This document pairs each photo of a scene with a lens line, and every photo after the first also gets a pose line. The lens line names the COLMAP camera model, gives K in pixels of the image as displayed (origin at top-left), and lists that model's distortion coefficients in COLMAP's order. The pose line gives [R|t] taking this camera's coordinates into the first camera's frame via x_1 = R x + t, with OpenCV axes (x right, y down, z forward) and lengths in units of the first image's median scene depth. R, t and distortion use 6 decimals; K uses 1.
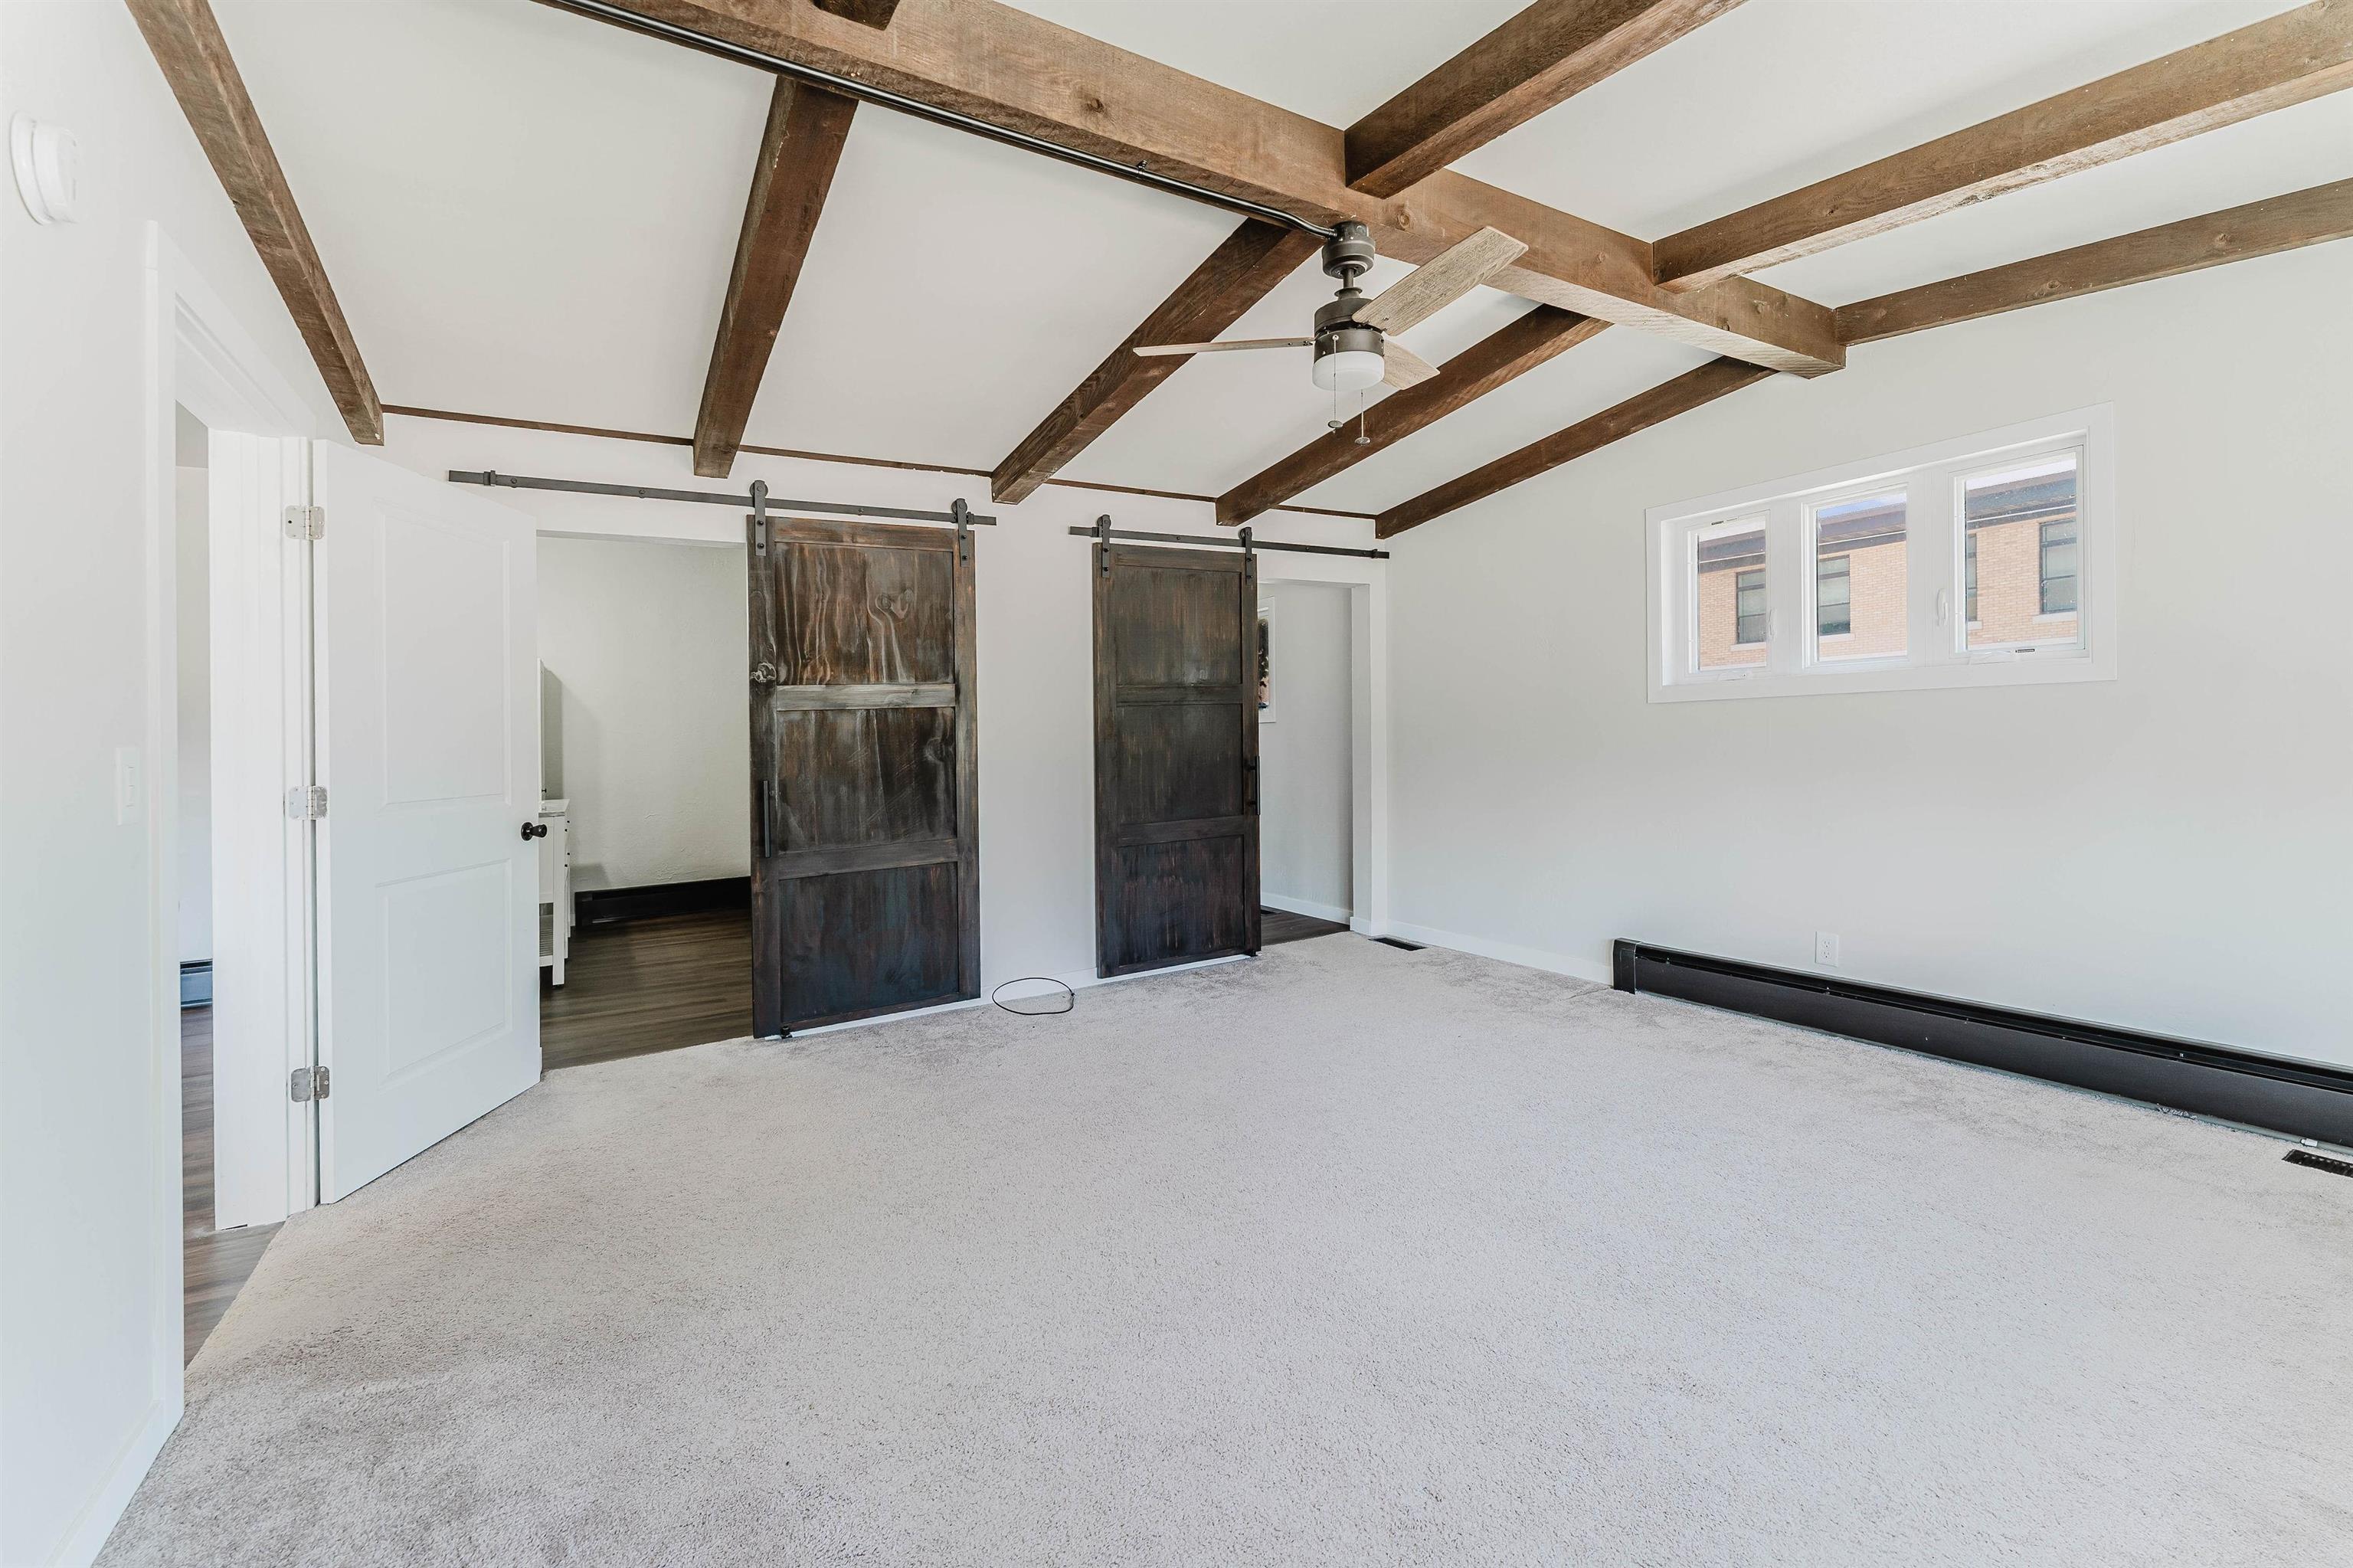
lens RADIAL K [[956.0, 0, 1157.1], [0, 956.0, 743.3], [0, 0, 1]] dist [-0.000351, -0.000503]
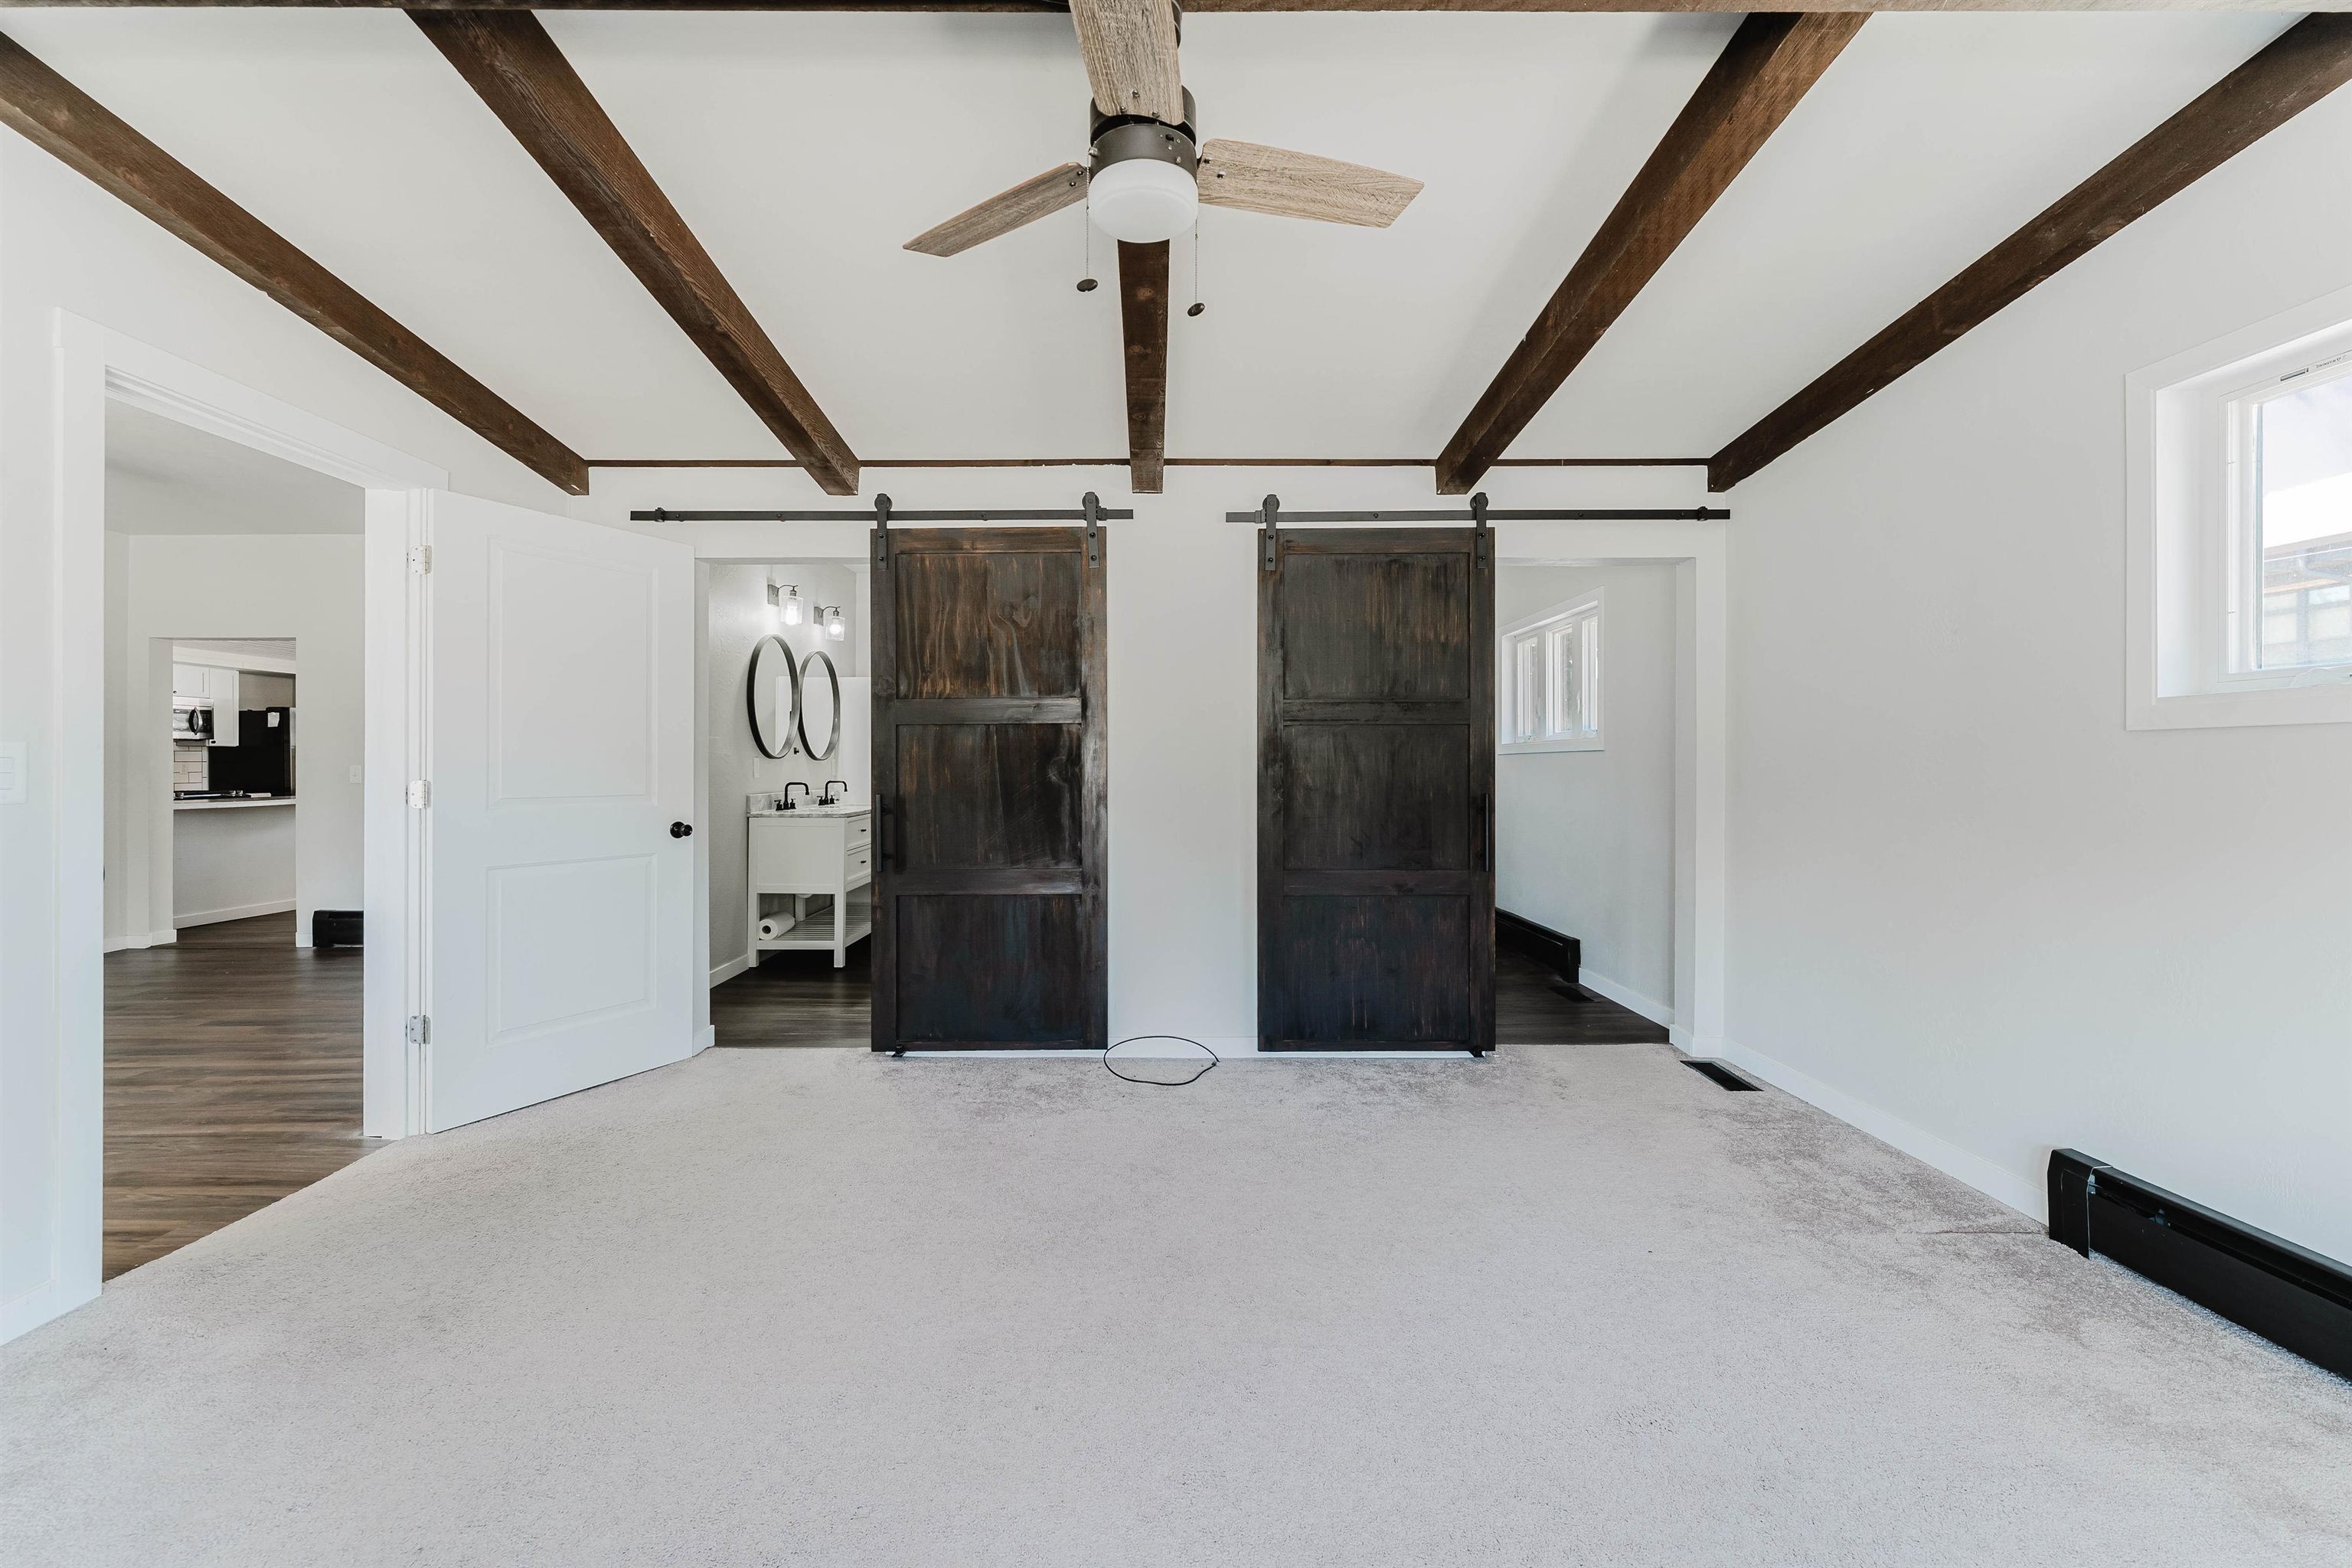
lens RADIAL K [[950.5, 0, 1168.4], [0, 950.5, 756.6], [0, 0, 1]] dist [-0.001523, -0.000063]
pose [[0.867645, 0.028498, -0.496367, 0.309953], [-0.032410, 0.999474, 0.000730, -0.010010], [0.496127, 0.015453, 0.868112, 0.263187]]
